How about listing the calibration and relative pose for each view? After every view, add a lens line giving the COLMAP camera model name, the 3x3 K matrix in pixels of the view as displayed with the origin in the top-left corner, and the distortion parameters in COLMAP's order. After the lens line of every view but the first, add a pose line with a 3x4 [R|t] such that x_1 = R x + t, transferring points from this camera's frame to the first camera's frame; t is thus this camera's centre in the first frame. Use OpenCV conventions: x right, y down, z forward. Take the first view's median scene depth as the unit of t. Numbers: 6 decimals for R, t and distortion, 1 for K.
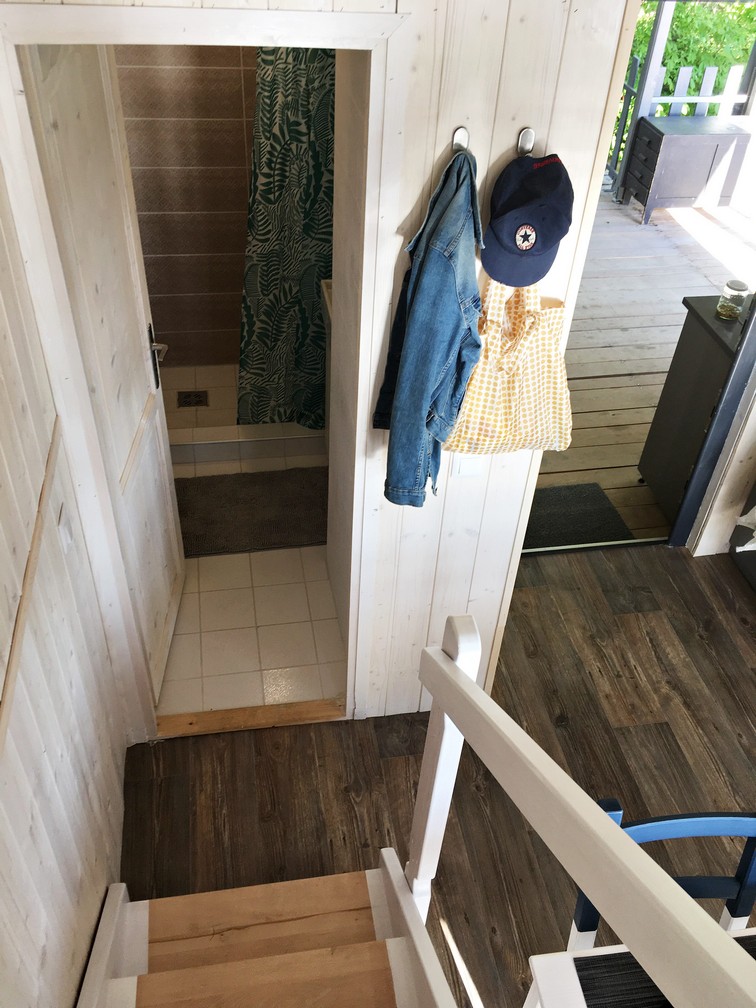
lens RADIAL K [[854.3, 0, 376.0], [0, 854.3, 510.6], [0, 0, 1]] dist [0.072661, -0.107129]
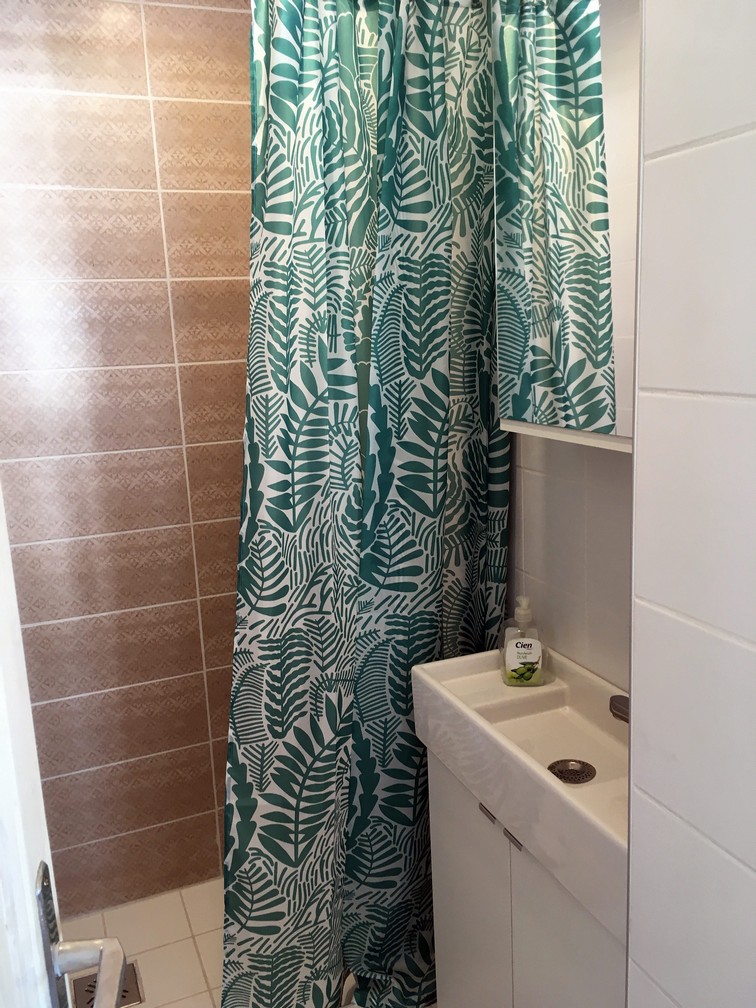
lens RADIAL K [[854.3, 0, 376.0], [0, 854.3, 510.6], [0, 0, 1]] dist [0.072661, -0.107129]
pose [[0.972528, -0.134346, 0.190107, -0.165563], [0.210332, 0.857069, -0.470312, -0.135862], [-0.099750, 0.497377, 0.861781, 0.593713]]
